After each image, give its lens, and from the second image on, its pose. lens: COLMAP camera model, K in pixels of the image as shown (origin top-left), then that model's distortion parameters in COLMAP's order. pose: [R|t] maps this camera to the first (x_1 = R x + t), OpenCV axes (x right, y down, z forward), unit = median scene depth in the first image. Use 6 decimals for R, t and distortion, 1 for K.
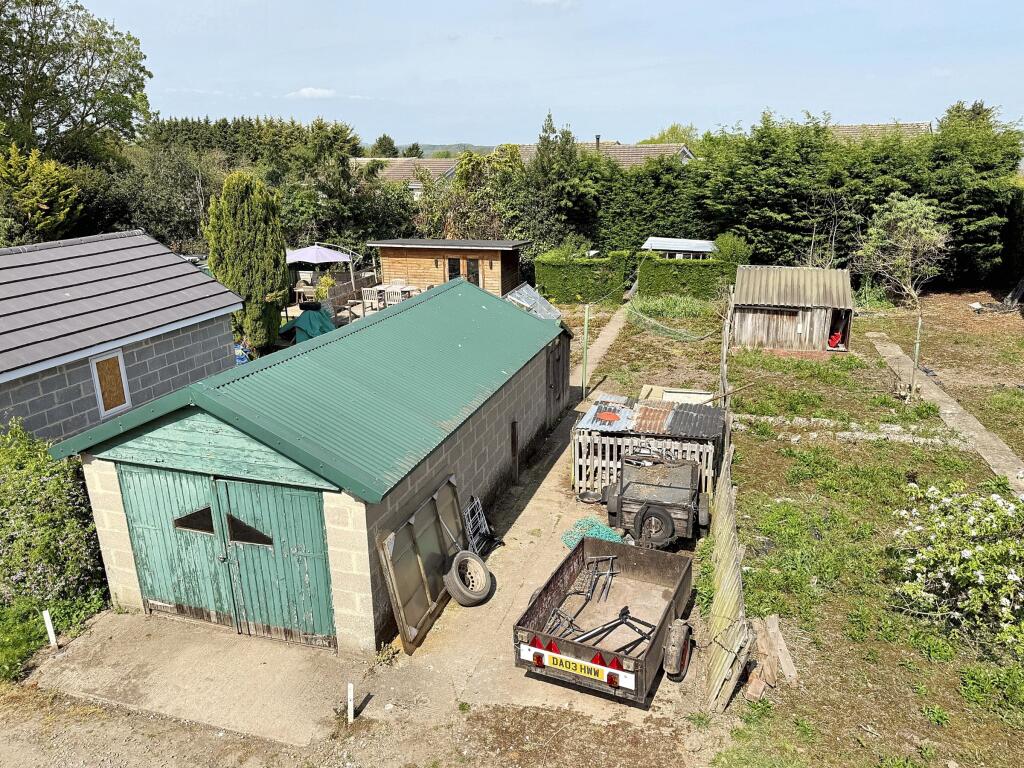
lens RADIAL K [[736.7, 0, 493.6], [0, 736.7, 388.5], [0, 0, 1]] dist [0.081107, -0.135496]
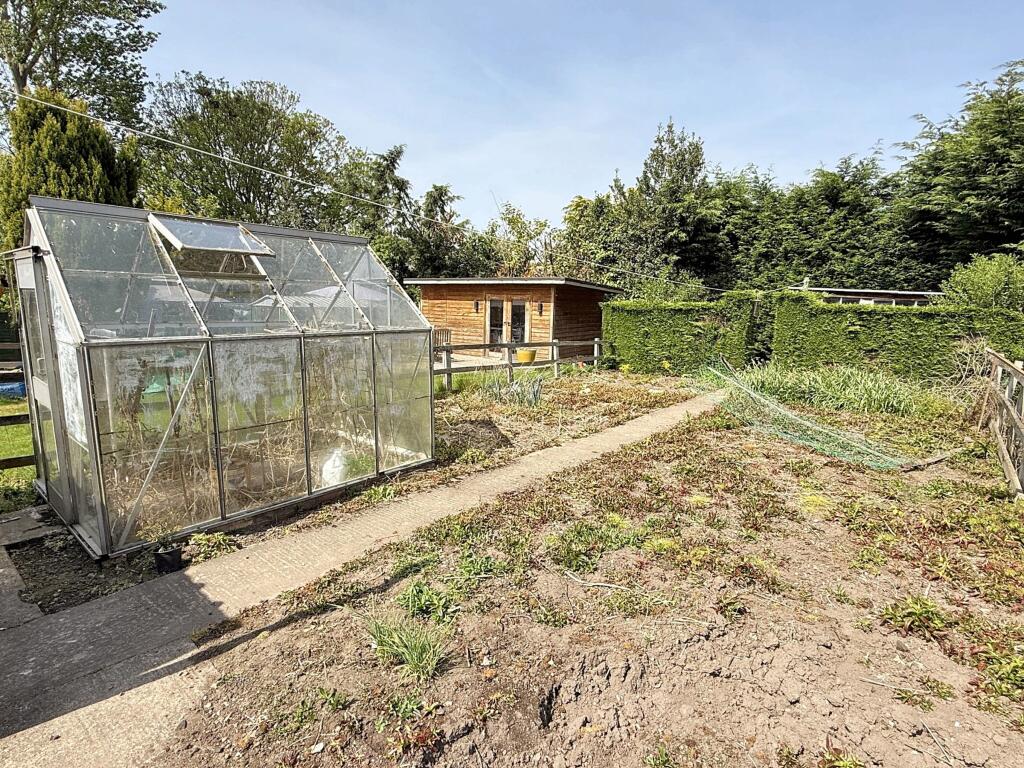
lens RADIAL K [[513.4, 0, 515.2], [0, 513.4, 383.6], [0, 0, 1]] dist [0.002022, -0.000507]
pose [[0.924907, 0.098330, -0.367258, 0.225053], [-0.153570, 0.980290, -0.124289, -0.055030], [0.347798, 0.171356, 0.921777, 0.827167]]
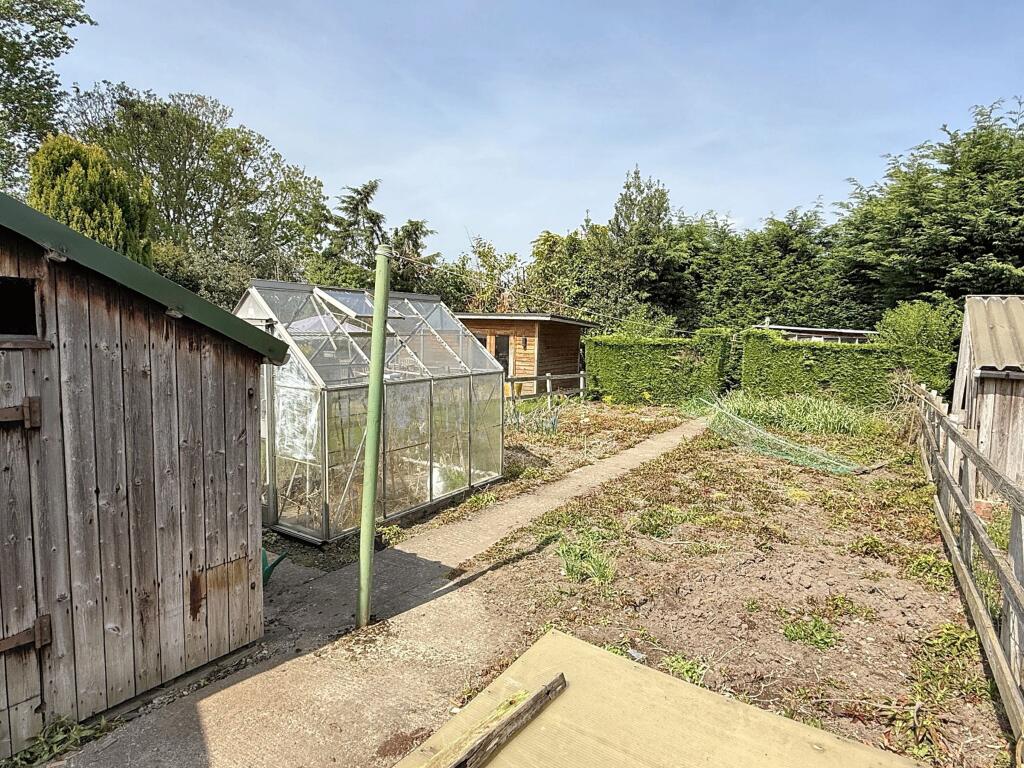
lens RADIAL K [[567.7, 0, 512.0], [0, 567.7, 384.0], [0, 0, 1]] dist [-0.001915, 0.000389]
pose [[0.961795, 0.067686, -0.265273, 0.191101], [-0.122467, 0.972974, -0.195766, -0.030983], [0.244853, 0.220774, 0.944090, 0.715315]]
